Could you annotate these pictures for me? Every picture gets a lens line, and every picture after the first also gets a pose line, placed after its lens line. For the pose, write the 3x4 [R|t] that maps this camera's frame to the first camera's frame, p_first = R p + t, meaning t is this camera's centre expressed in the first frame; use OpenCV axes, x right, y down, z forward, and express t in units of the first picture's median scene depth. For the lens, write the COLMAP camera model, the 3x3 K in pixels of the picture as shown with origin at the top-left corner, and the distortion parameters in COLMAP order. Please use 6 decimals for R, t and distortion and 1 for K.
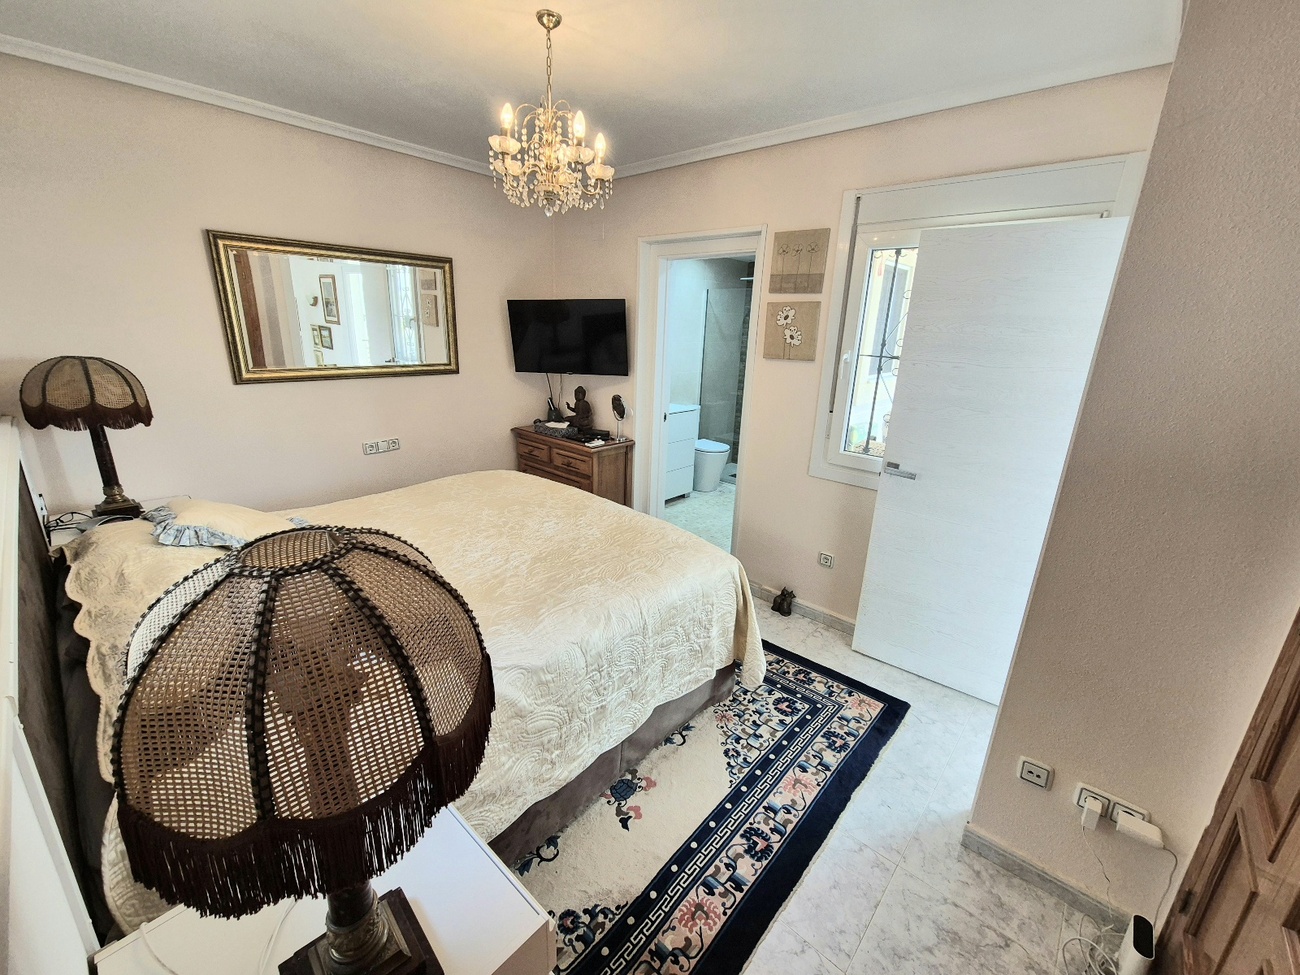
lens RADIAL K [[535.2, 0, 646.4], [0, 535.2, 485.0], [0, 0, 1]] dist [-0.000242, 0.000871]
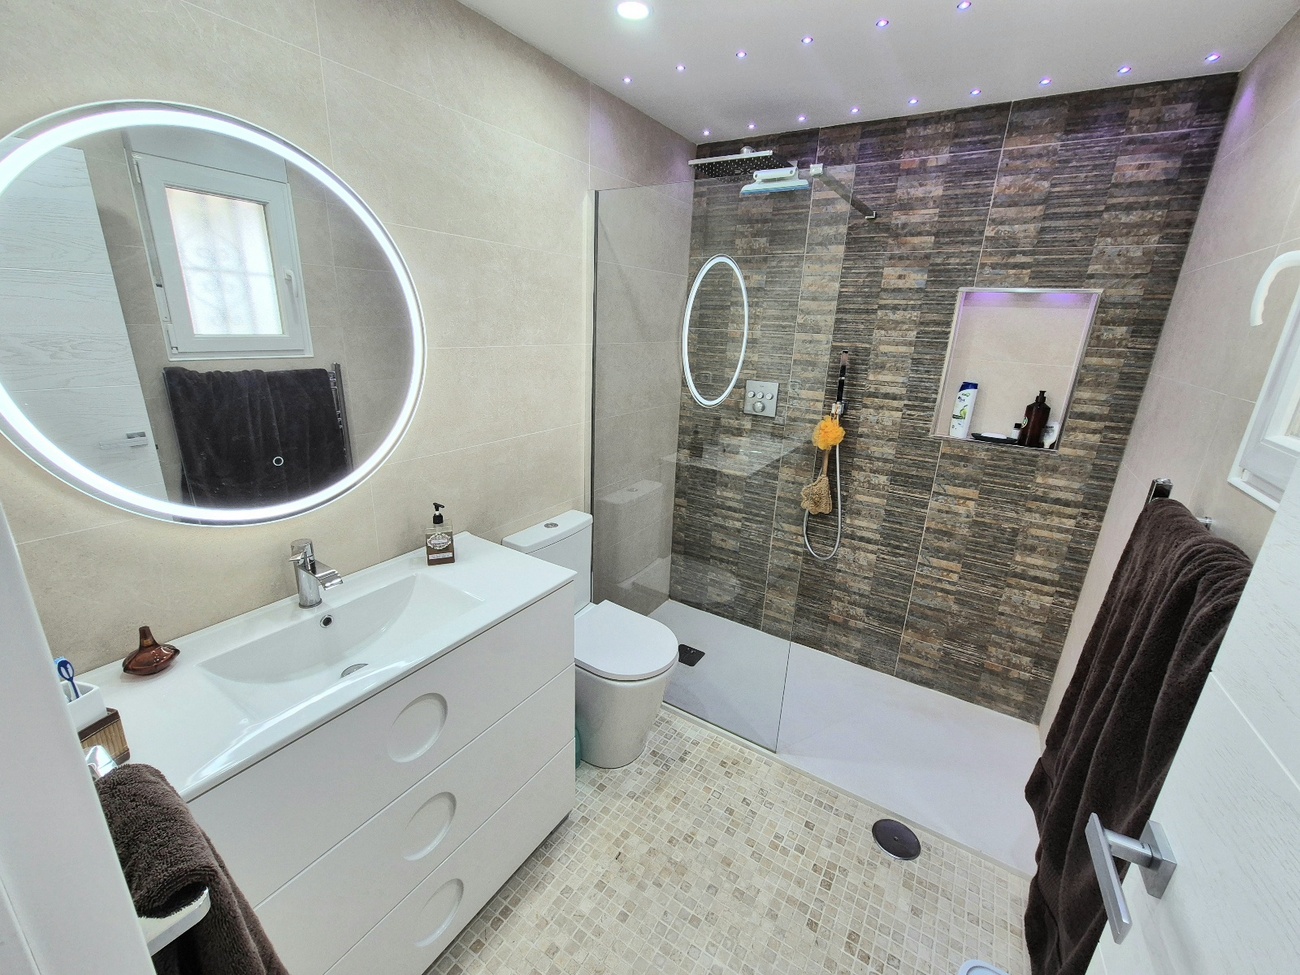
lens RADIAL K [[535.2, 0, 646.4], [0, 535.2, 485.0], [0, 0, 1]] dist [-0.000242, 0.000871]
pose [[0.987272, -0.037058, 0.154664, 0.087262], [0.032269, 0.998922, 0.033360, -0.196905], [-0.155733, -0.027945, 0.987404, 0.668977]]
